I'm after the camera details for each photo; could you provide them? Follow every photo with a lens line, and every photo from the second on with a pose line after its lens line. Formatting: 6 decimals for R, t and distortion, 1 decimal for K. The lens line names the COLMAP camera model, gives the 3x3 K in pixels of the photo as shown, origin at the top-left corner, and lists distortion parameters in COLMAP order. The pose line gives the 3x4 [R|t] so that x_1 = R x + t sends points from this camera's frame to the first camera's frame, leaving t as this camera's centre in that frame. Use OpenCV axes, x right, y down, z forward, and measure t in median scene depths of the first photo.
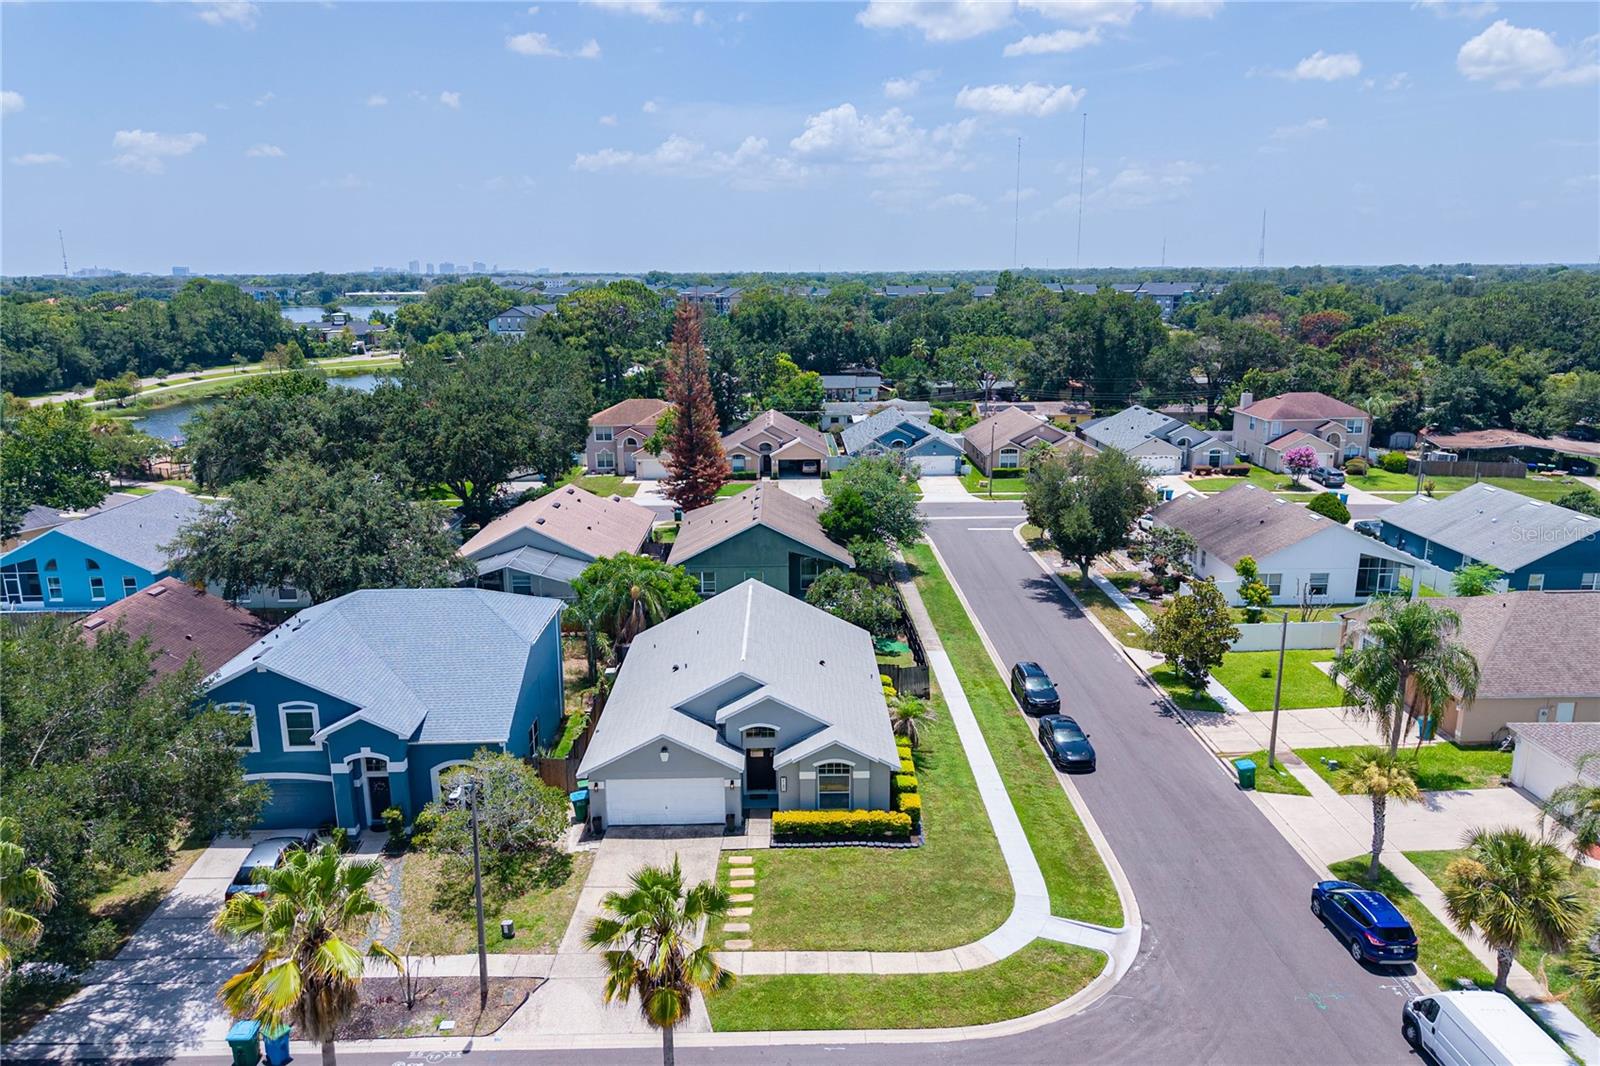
lens RADIAL K [[1119.2, 0, 803.1], [0, 1119.2, 523.6], [0, 0, 1]] dist [0.063321, -0.093404]
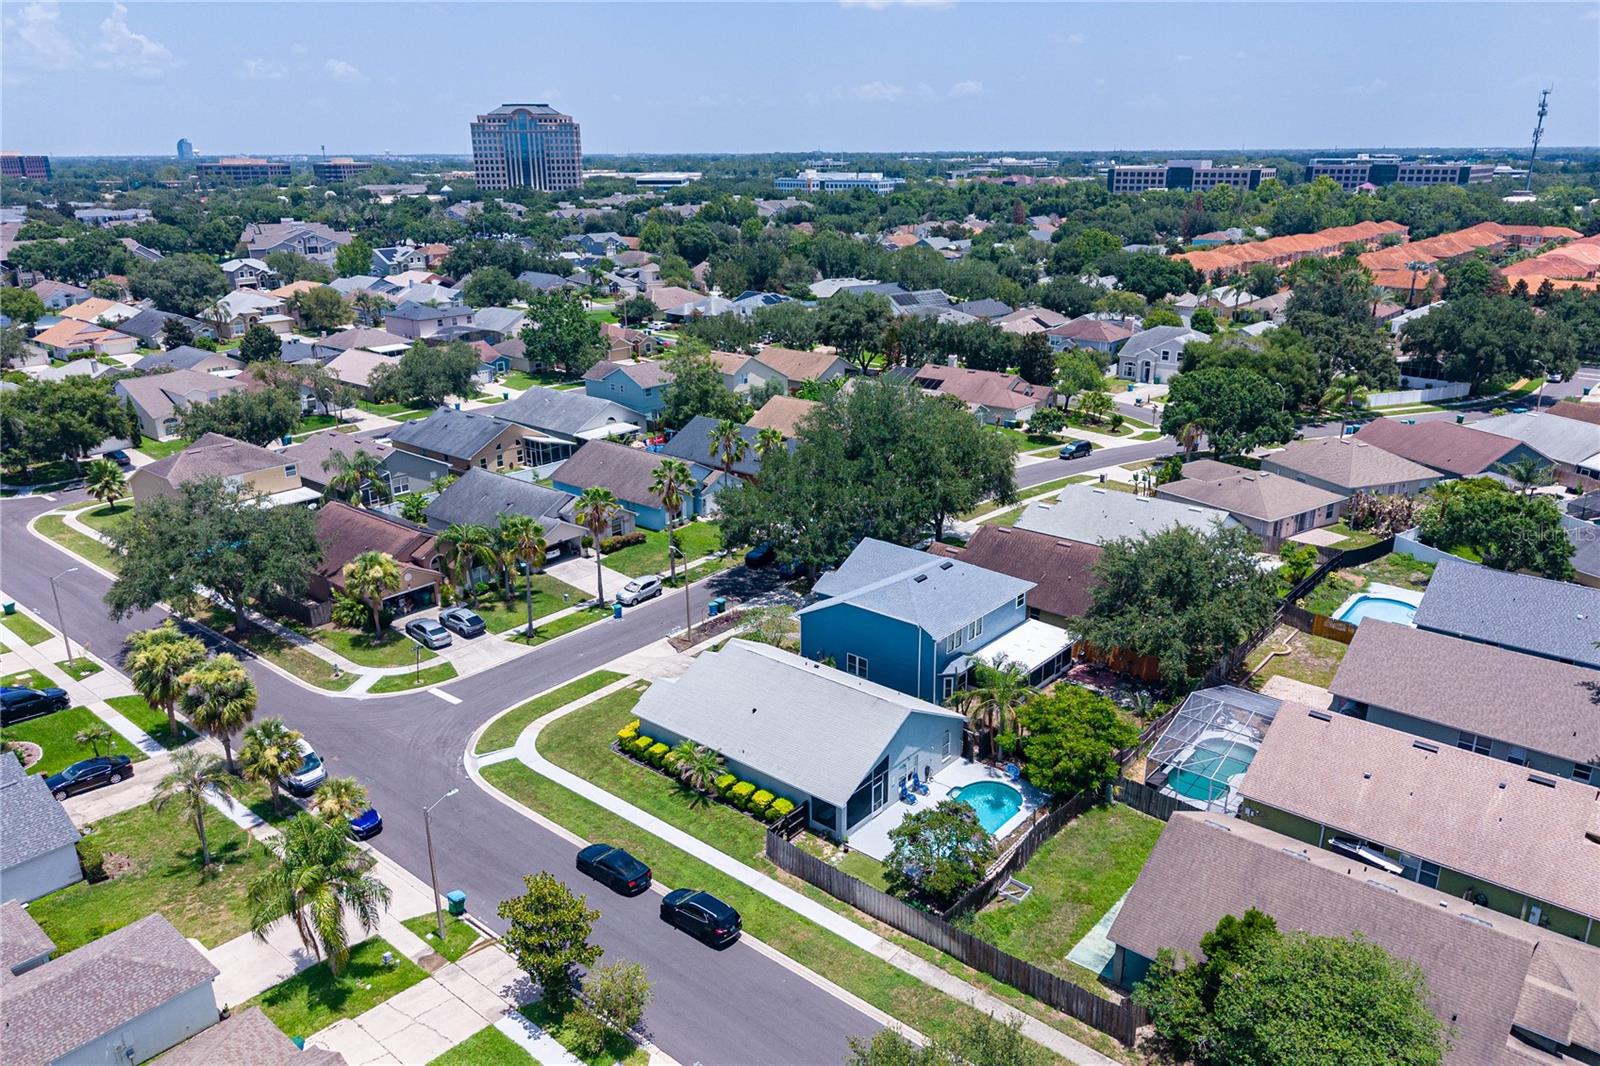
lens RADIAL K [[1127.6, 0, 804.7], [0, 1127.6, 533.1], [0, 0, 1]] dist [0.032046, -0.030008]
pose [[-0.661062, 0.254503, -0.705851, 0.984001], [-0.150793, 0.876464, 0.457244, -0.767309], [0.735023, 0.408704, -0.541019, 1.944879]]
